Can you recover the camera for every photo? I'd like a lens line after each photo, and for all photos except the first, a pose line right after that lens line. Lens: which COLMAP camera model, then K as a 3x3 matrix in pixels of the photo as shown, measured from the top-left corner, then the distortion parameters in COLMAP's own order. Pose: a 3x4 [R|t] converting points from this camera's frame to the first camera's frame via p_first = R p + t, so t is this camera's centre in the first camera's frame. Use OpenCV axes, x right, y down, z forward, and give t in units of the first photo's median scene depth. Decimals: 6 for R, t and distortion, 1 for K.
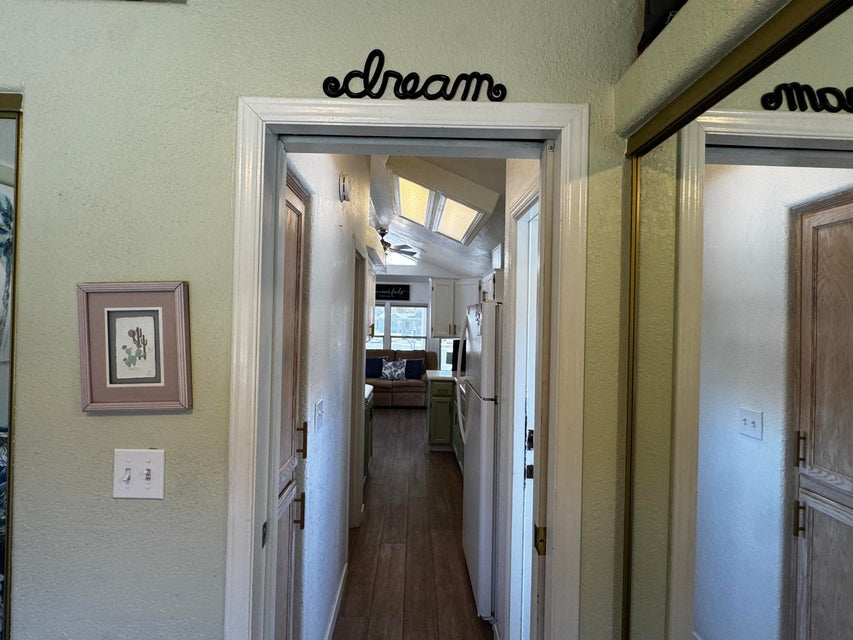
lens RADIAL K [[430.9, 0, 422.8], [0, 430.9, 316.0], [0, 0, 1]] dist [-0.003574, 0.001117]
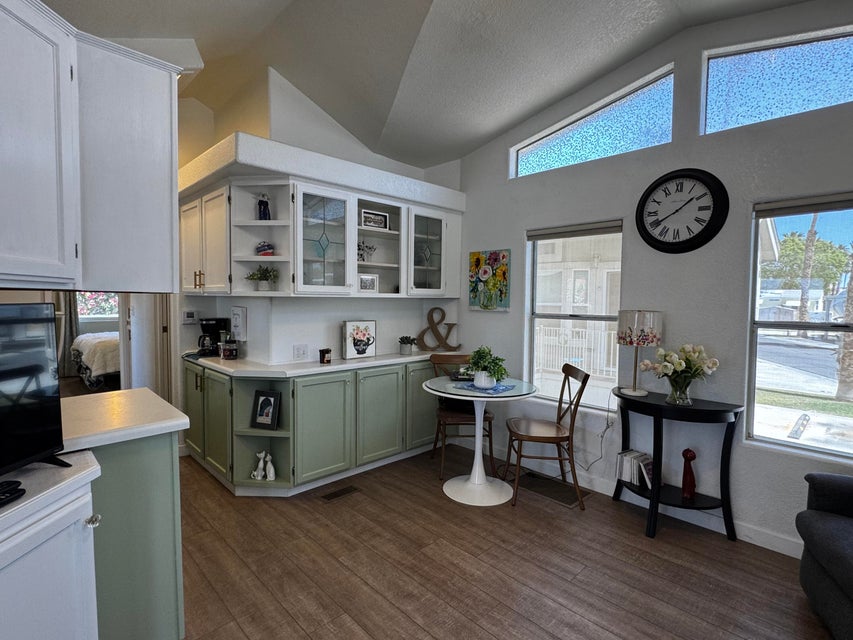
lens RADIAL K [[430.9, 0, 426.0], [0, 430.9, 320.7], [0, 0, 1]] dist [-0.003574, 0.001117]
pose [[-0.730108, 0.007270, -0.683293, 0.099193], [-0.019811, 0.999298, 0.031800, 0.066075], [0.683044, 0.036754, -0.729452, 1.580209]]
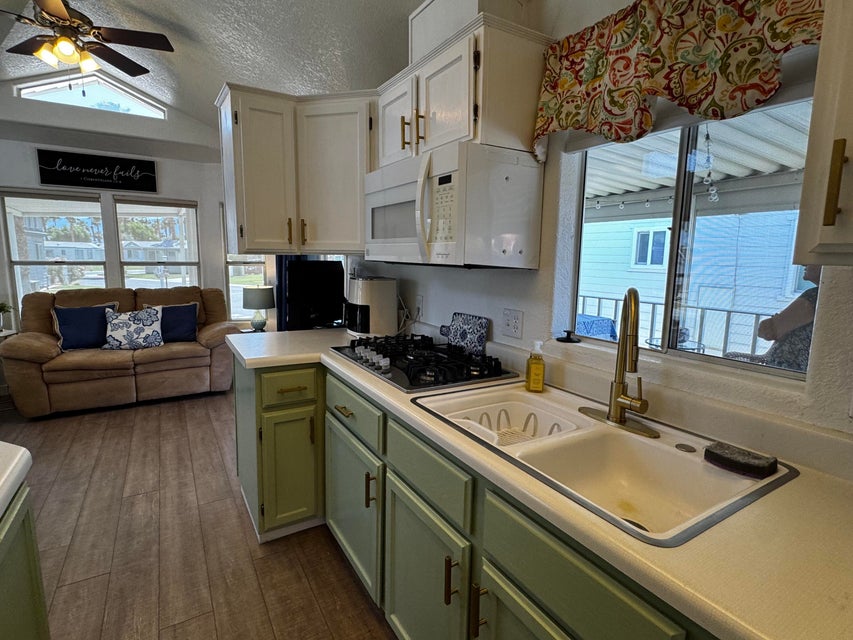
lens RADIAL K [[430.9, 0, 420.5], [0, 430.9, 316.7], [0, 0, 1]] dist [-0.003574, 0.001117]
pose [[0.868611, -0.077596, 0.489382, -0.037631], [-0.002063, 0.987087, 0.160174, 0.051178], [-0.495491, -0.140139, 0.857234, 0.681878]]
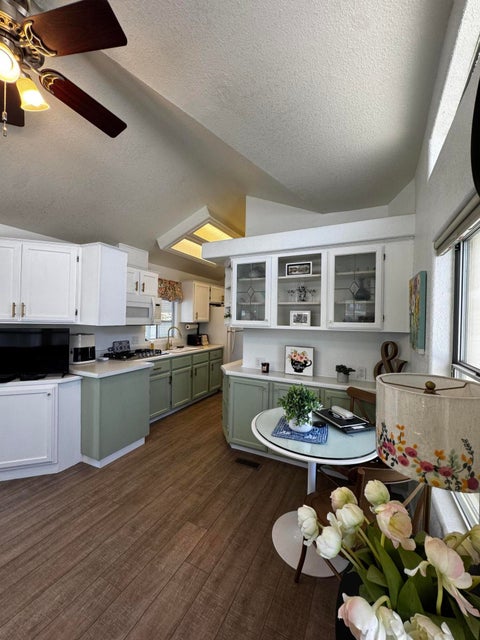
lens RADIAL K [[256.1, 0, 240.3], [0, 256.1, 320.1], [0, 0, 1]] dist [-0.003570, 0.000359]
pose [[-0.884243, -0.038781, 0.465415, -0.461595], [-0.039271, 0.999191, 0.008647, 0.033227], [-0.465373, -0.010631, -0.885051, 1.535669]]
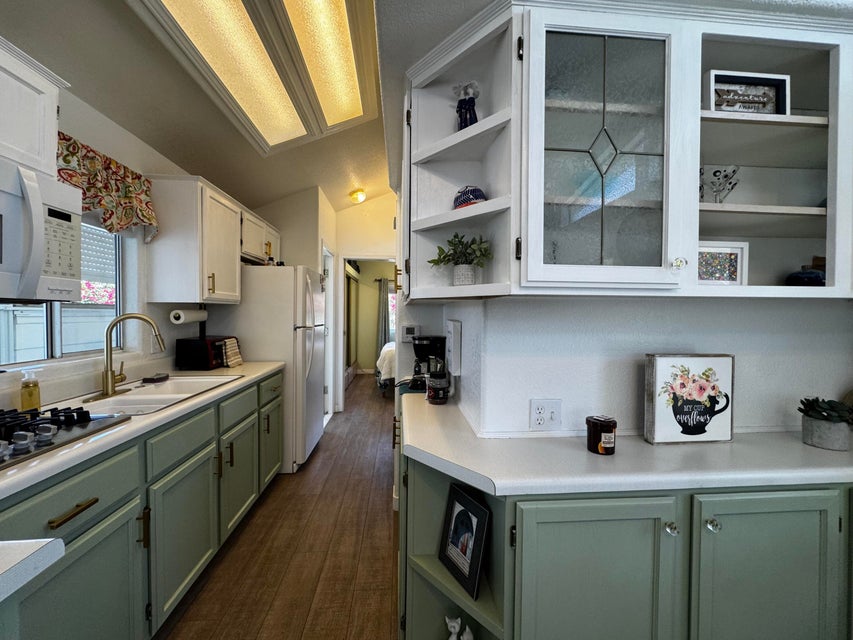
lens RADIAL K [[341.3, 0, 426.2], [0, 341.3, 318.9], [0, 0, 1]] dist [-0.003570, 0.000359]
pose [[-0.997935, -0.026578, -0.058470, -0.110528], [-0.026870, 0.999630, 0.004219, 0.069471], [0.058336, 0.005782, -0.998280, 1.208656]]
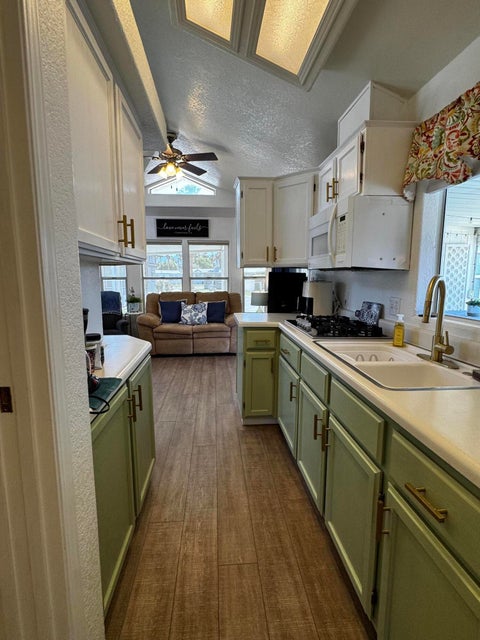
lens RADIAL K [[323.3, 0, 239.1], [0, 323.3, 318.6], [0, 0, 1]] dist [-0.003574, 0.001117]
pose [[0.998083, -0.029773, 0.054249, -0.017120], [0.021678, 0.989321, 0.144135, 0.066351], [-0.057961, -0.142683, 0.988070, 0.542544]]
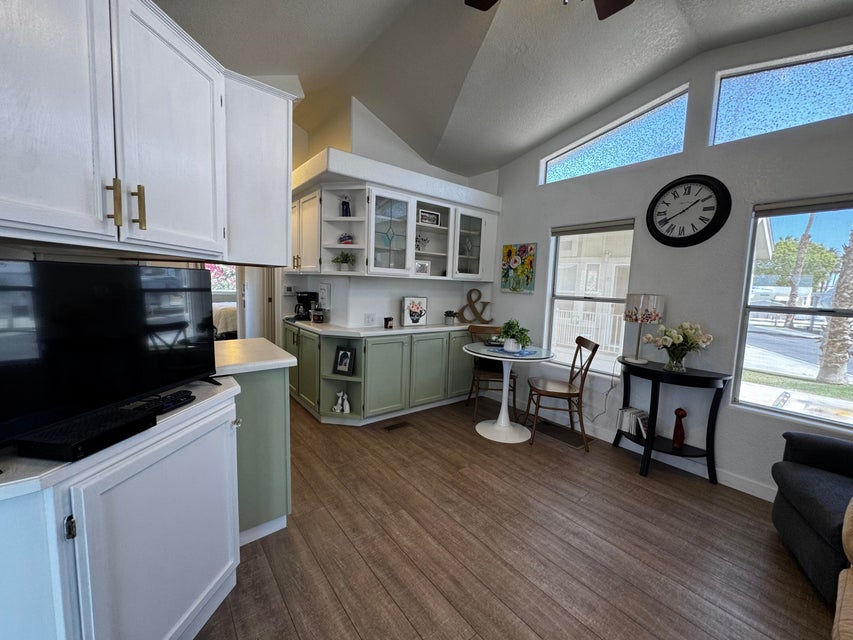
lens RADIAL K [[341.3, 0, 426.8], [0, 341.3, 319.4], [0, 0, 1]] dist [-0.003570, 0.000359]
pose [[-0.794331, 0.011503, -0.607377, 0.115830], [-0.048392, 0.995445, 0.082140, 0.077660], [0.605555, 0.094638, -0.790156, 1.581392]]
